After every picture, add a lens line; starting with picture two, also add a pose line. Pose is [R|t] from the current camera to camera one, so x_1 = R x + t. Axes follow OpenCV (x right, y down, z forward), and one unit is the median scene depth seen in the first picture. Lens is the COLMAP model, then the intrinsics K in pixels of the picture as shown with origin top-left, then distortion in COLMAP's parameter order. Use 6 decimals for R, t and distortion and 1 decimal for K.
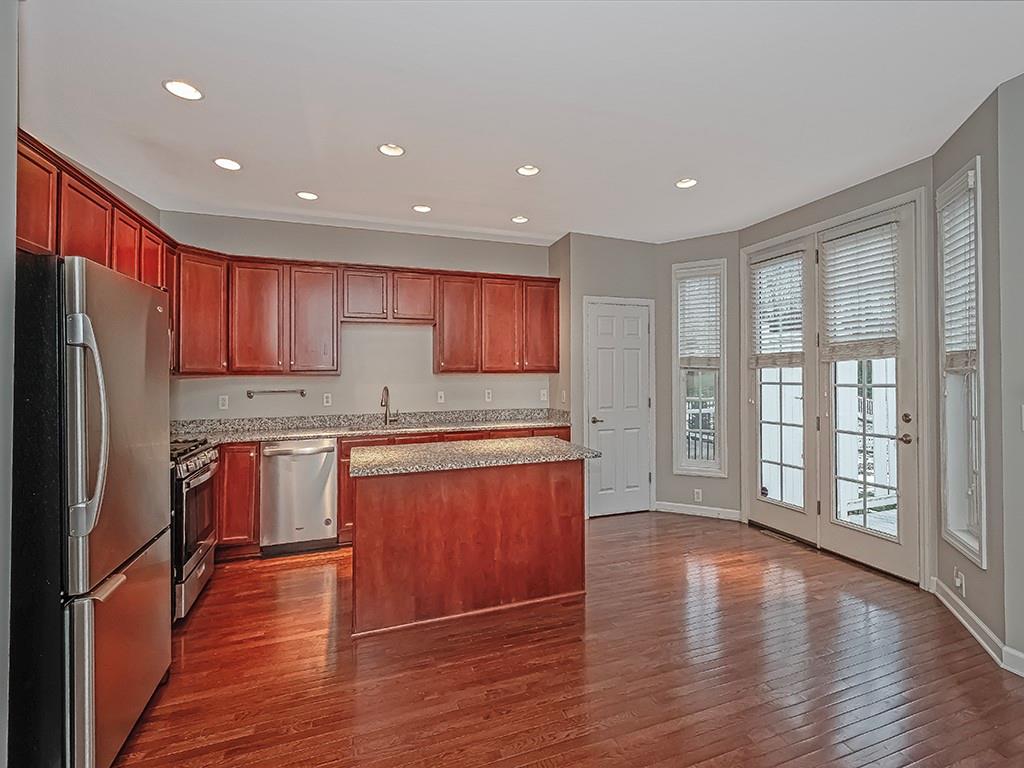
lens RADIAL K [[460.6, 0, 517.8], [0, 460.6, 375.7], [0, 0, 1]] dist [0.009655, -0.000628]
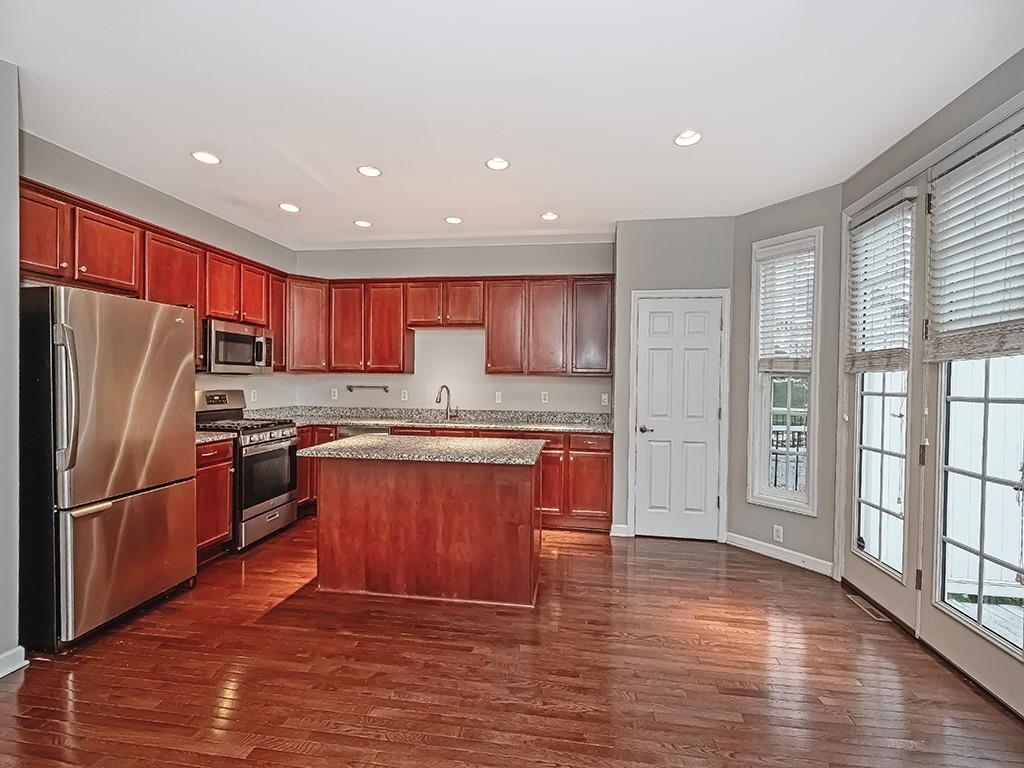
lens RADIAL K [[435.5, 0, 517.2], [0, 435.5, 389.4], [0, 0, 1]] dist [0.006894, -0.000264]
pose [[0.887574, 0.029188, -0.459739, 0.377385], [-0.020757, 0.999511, 0.023384, 0.005590], [0.460197, -0.011212, 0.887746, 0.151407]]
